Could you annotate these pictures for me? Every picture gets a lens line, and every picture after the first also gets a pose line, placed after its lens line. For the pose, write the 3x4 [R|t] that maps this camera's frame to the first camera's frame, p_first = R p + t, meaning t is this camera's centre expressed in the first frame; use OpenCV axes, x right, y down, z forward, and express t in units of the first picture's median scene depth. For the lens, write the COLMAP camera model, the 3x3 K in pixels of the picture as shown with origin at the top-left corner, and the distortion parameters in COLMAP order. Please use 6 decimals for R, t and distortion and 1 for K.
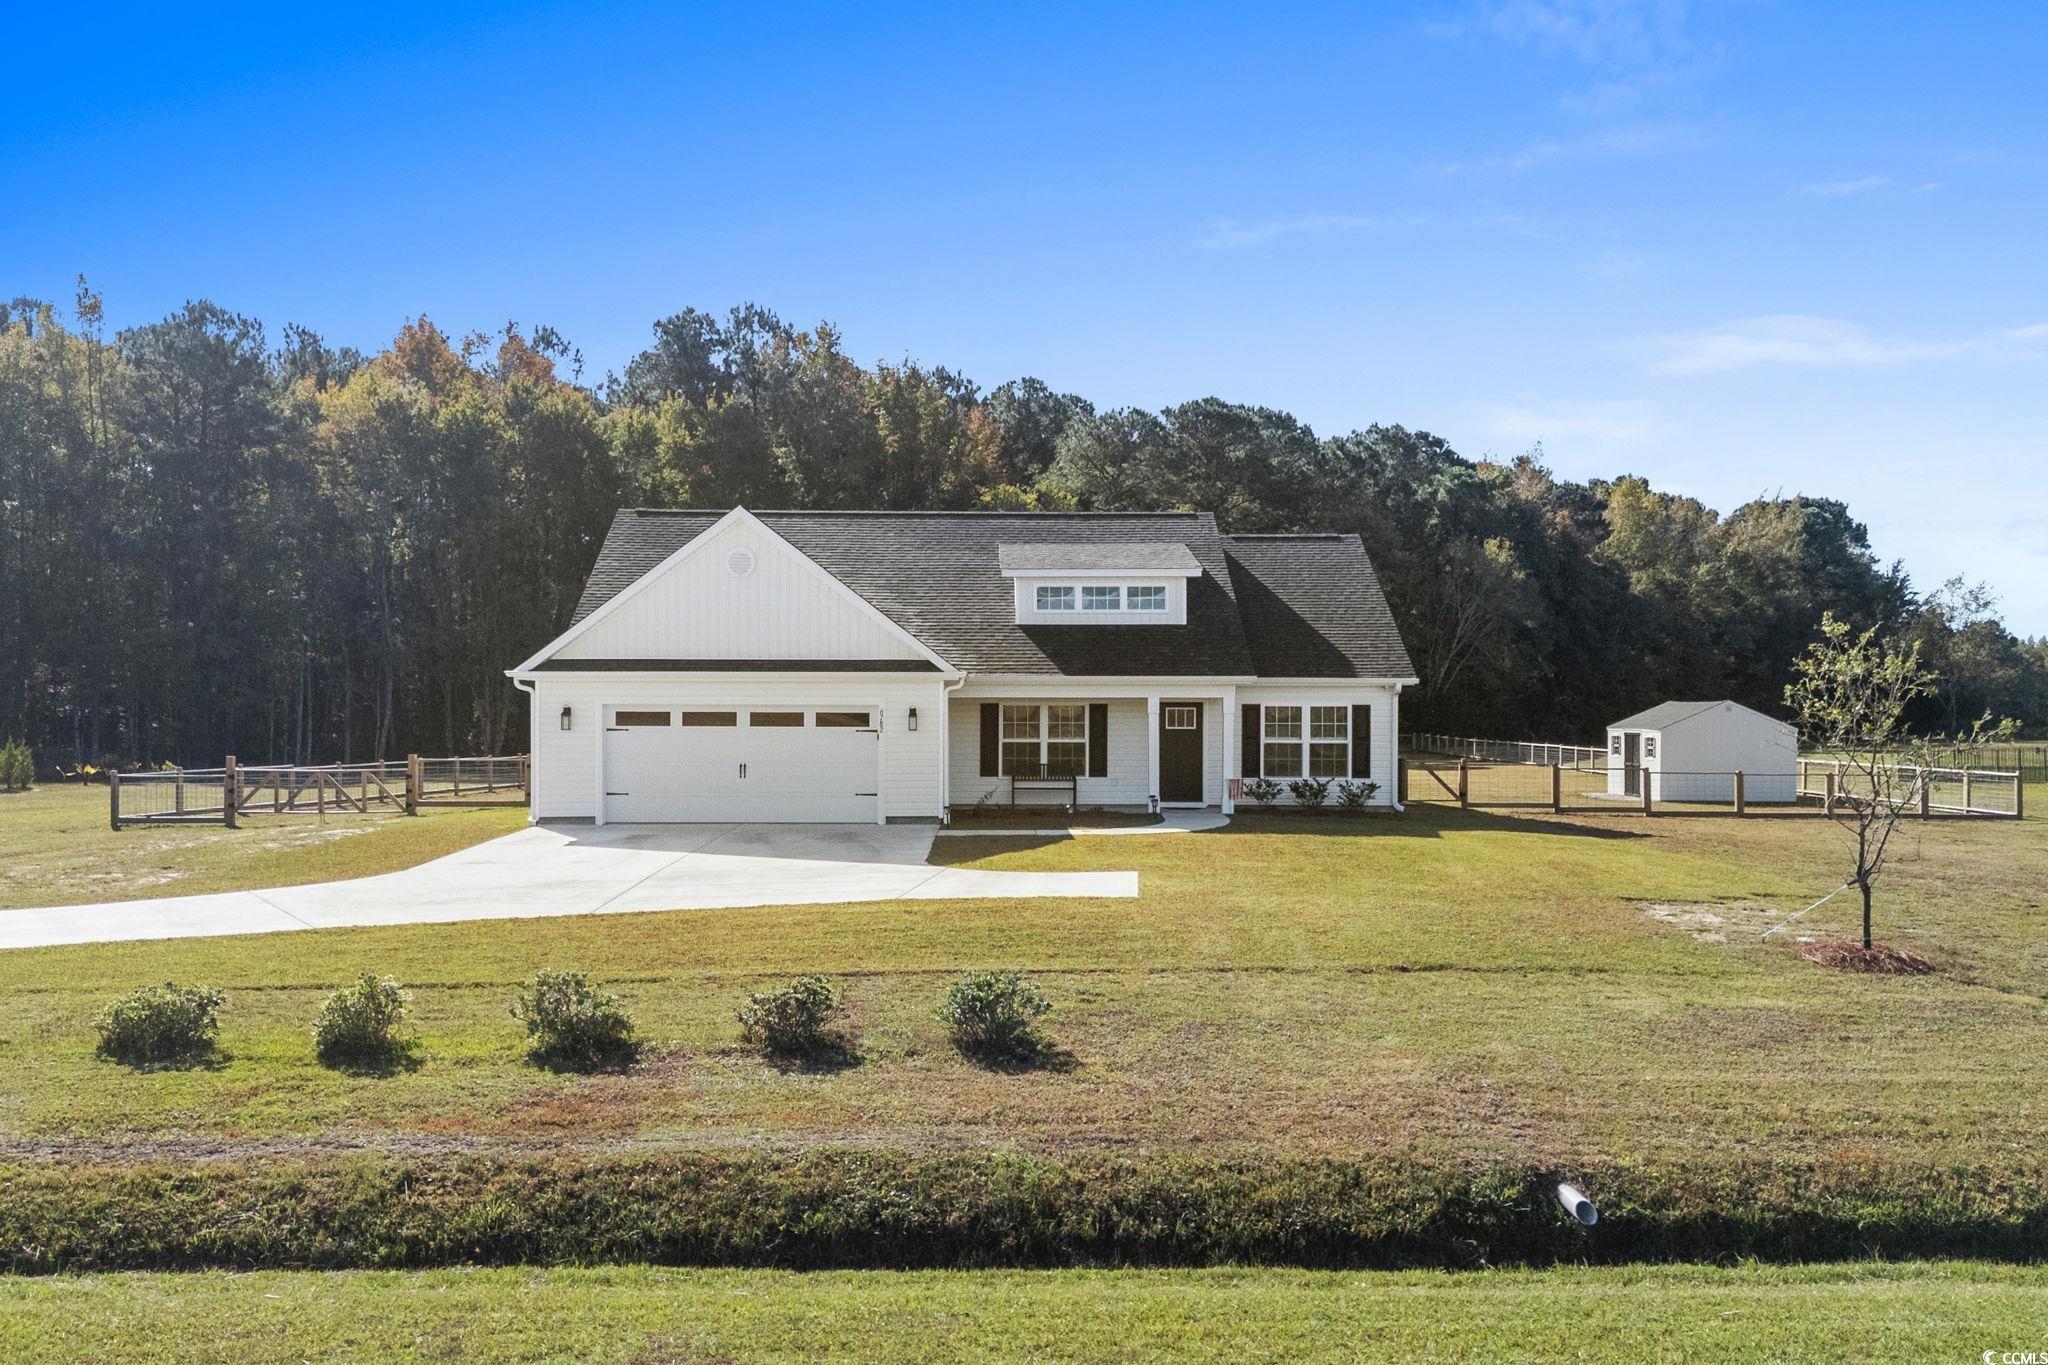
lens RADIAL K [[1770.9, 0, 1024.0], [0, 1770.9, 682.5], [0, 0, 1]] dist [0.086728, -0.005349]
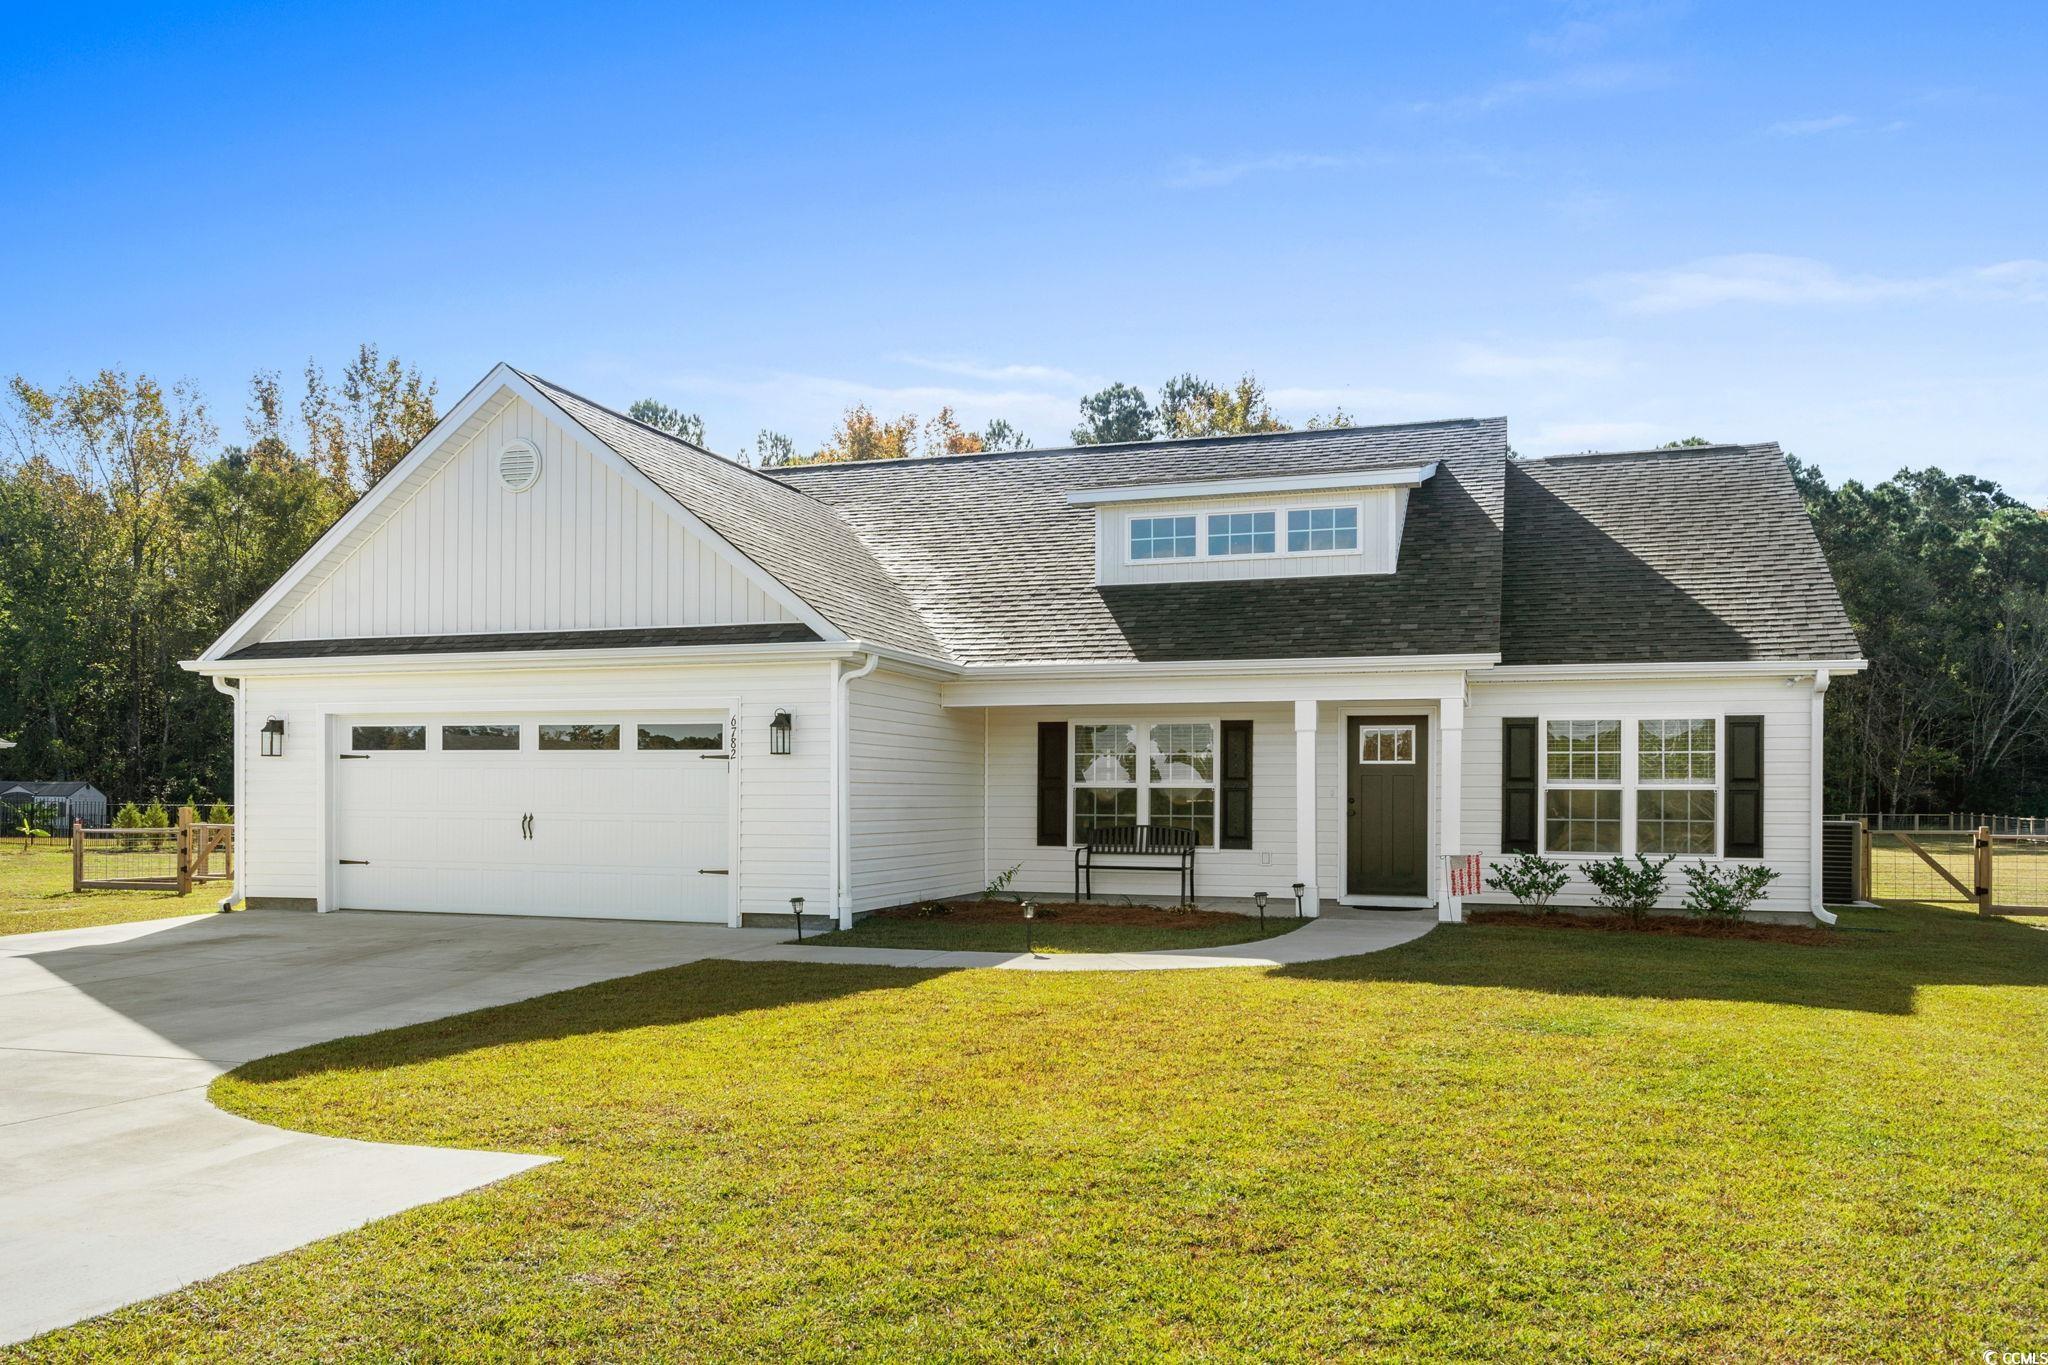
lens RADIAL K [[1572.0, 0, 989.7], [0, 1572.0, 776.2], [0, 0, 1]] dist [-0.005834, 0.003553]
pose [[0.941970, -0.002037, -0.335690, 0.136716], [0.002968, 0.999993, 0.002258, 0.028503], [0.335683, -0.003123, 0.941970, 0.497770]]
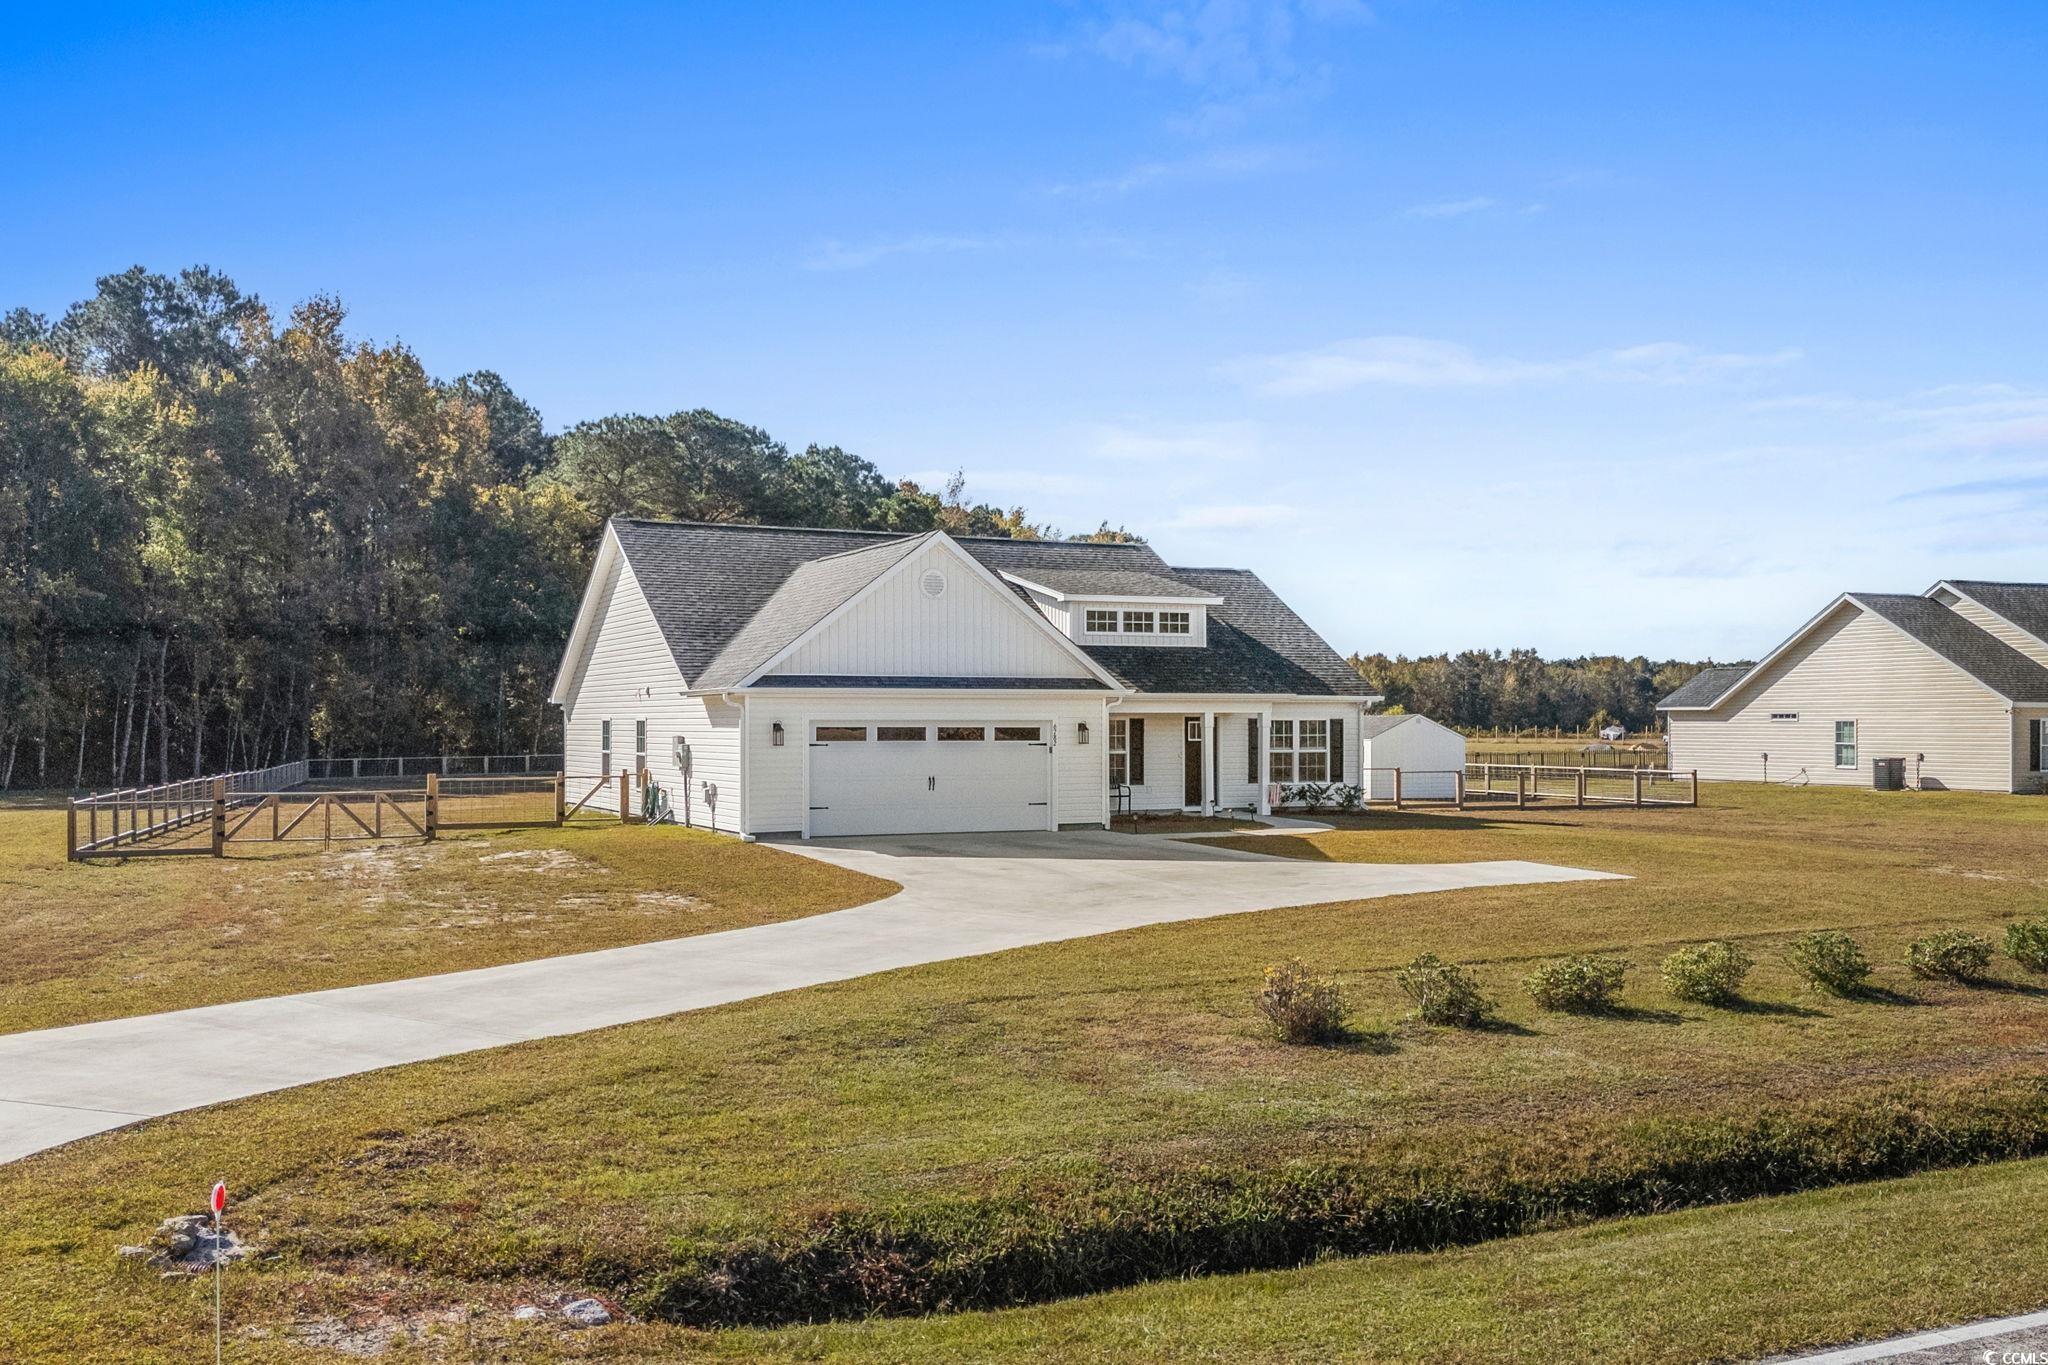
lens RADIAL K [[1770.9, 0, 1024.0], [0, 1770.9, 682.5], [0, 0, 1]] dist [0.086728, -0.005349]
pose [[0.917943, 0.006100, 0.396665, -0.458429], [-0.003888, 0.999972, -0.006379, -0.002907], [-0.396693, 0.004313, 0.917941, 0.017753]]
